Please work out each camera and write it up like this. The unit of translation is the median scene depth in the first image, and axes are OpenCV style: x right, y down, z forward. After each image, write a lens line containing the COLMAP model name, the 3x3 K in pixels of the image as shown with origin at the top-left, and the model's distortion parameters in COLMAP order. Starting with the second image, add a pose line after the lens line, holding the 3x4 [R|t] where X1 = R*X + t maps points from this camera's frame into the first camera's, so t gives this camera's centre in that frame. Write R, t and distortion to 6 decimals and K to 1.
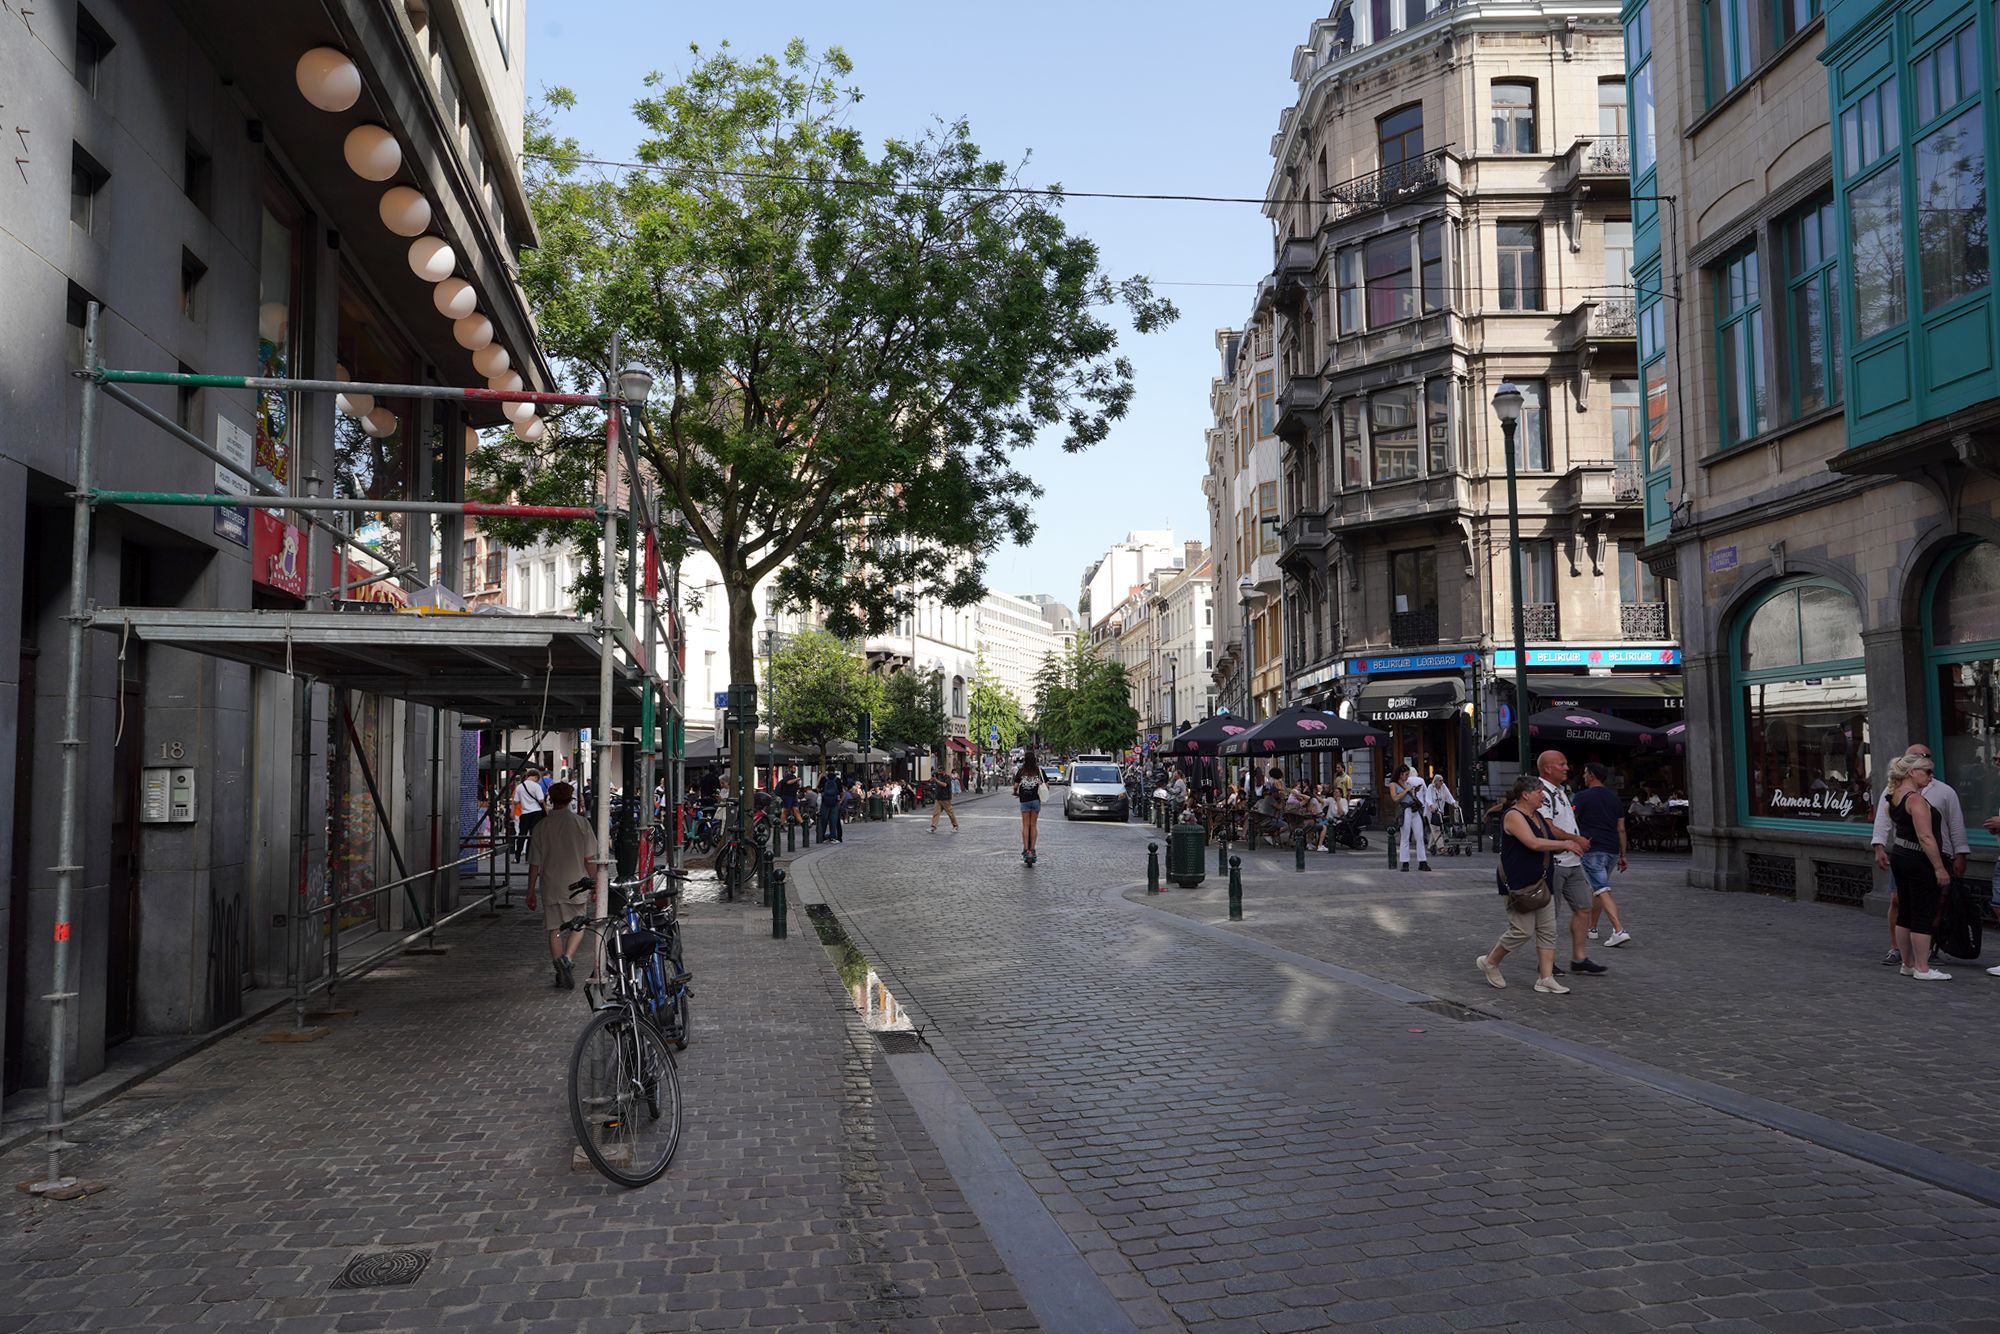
lens RADIAL K [[1305.3, 0, 1000.0], [0, 1305.3, 667.0], [0, 0, 1]] dist [-0.006788, 0.001552]
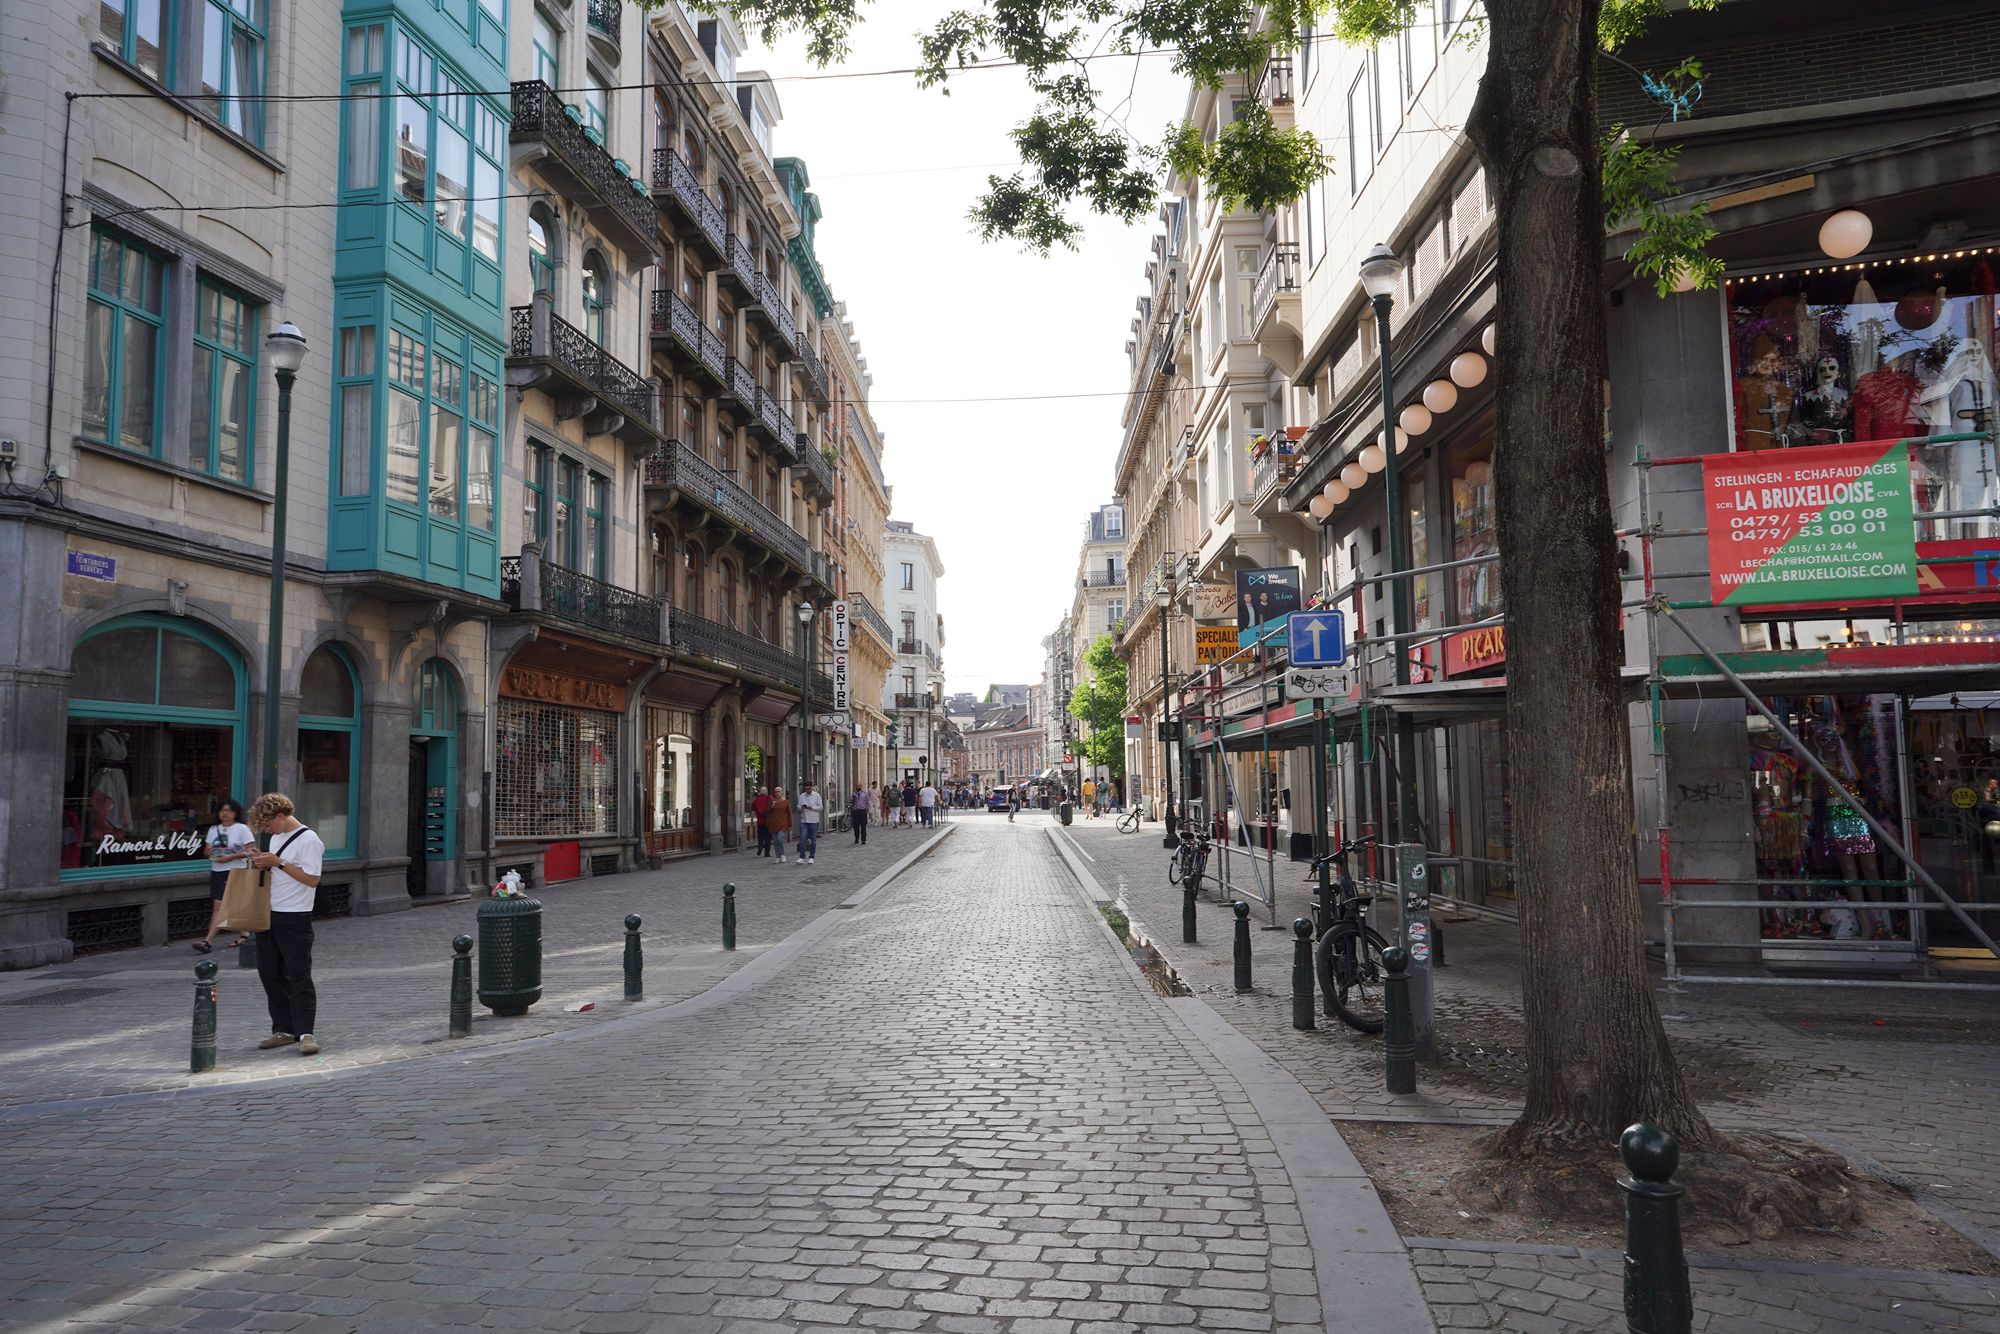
lens RADIAL K [[1305.3, 0, 1000.0], [0, 1305.3, 667.0], [0, 0, 1]] dist [-0.006788, 0.001552]
pose [[-0.978581, 0.046374, 0.200569, -0.204531], [0.012836, 0.986146, -0.165380, 0.138212], [-0.205460, -0.159263, -0.965620, 1.789432]]
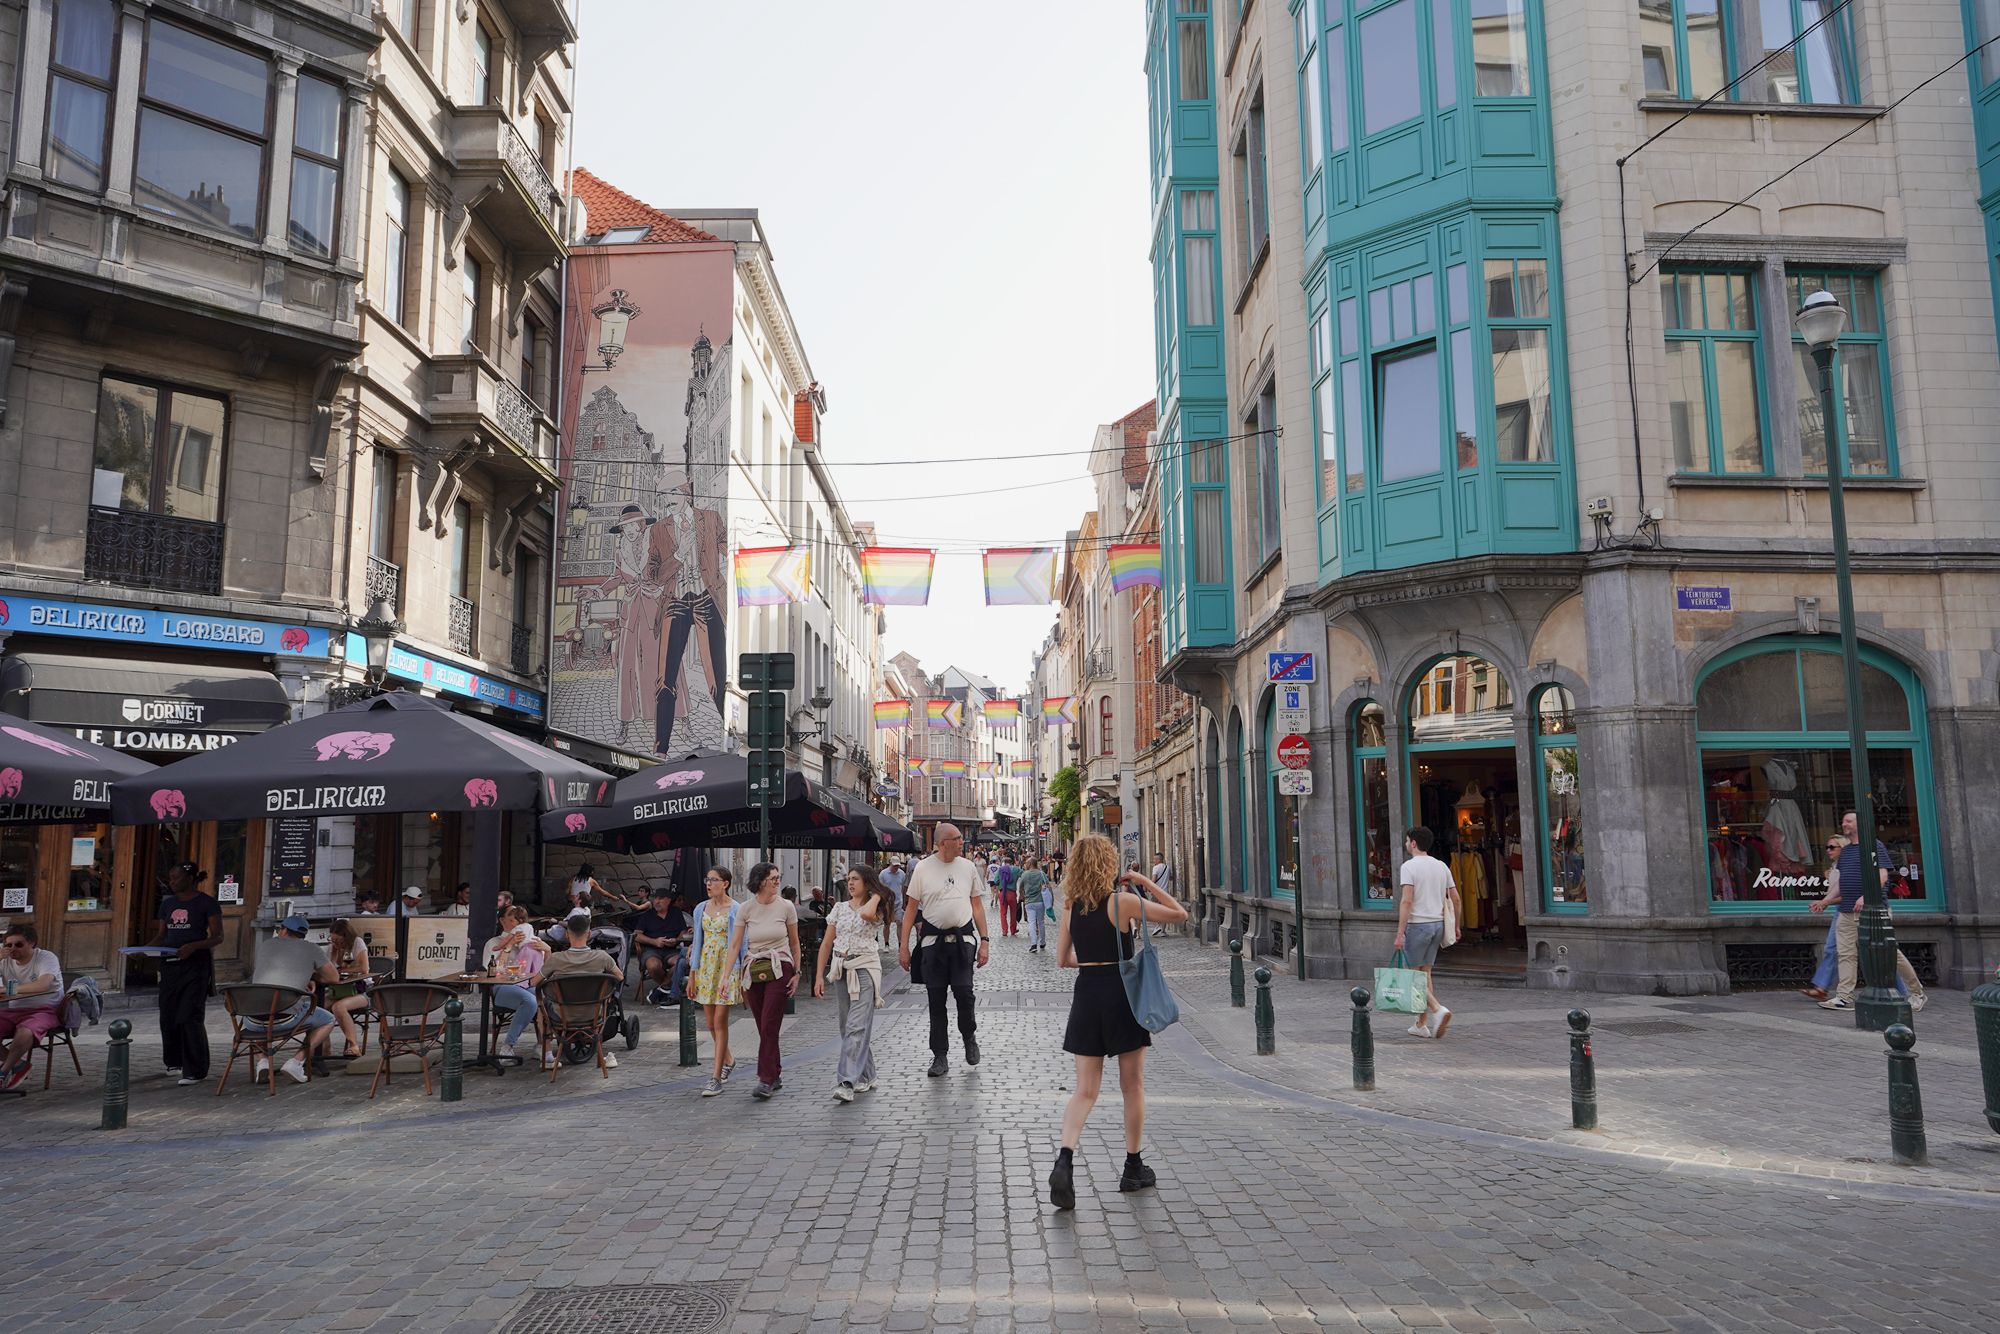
lens RADIAL K [[1305.3, 0, 1000.0], [0, 1305.3, 667.0], [0, 0, 1]] dist [-0.006788, 0.001552]
pose [[-0.028666, 0.140504, 0.989665, -0.287421], [-0.065800, 0.987659, -0.142125, 0.120164], [-0.997421, -0.069194, -0.019067, 1.561650]]
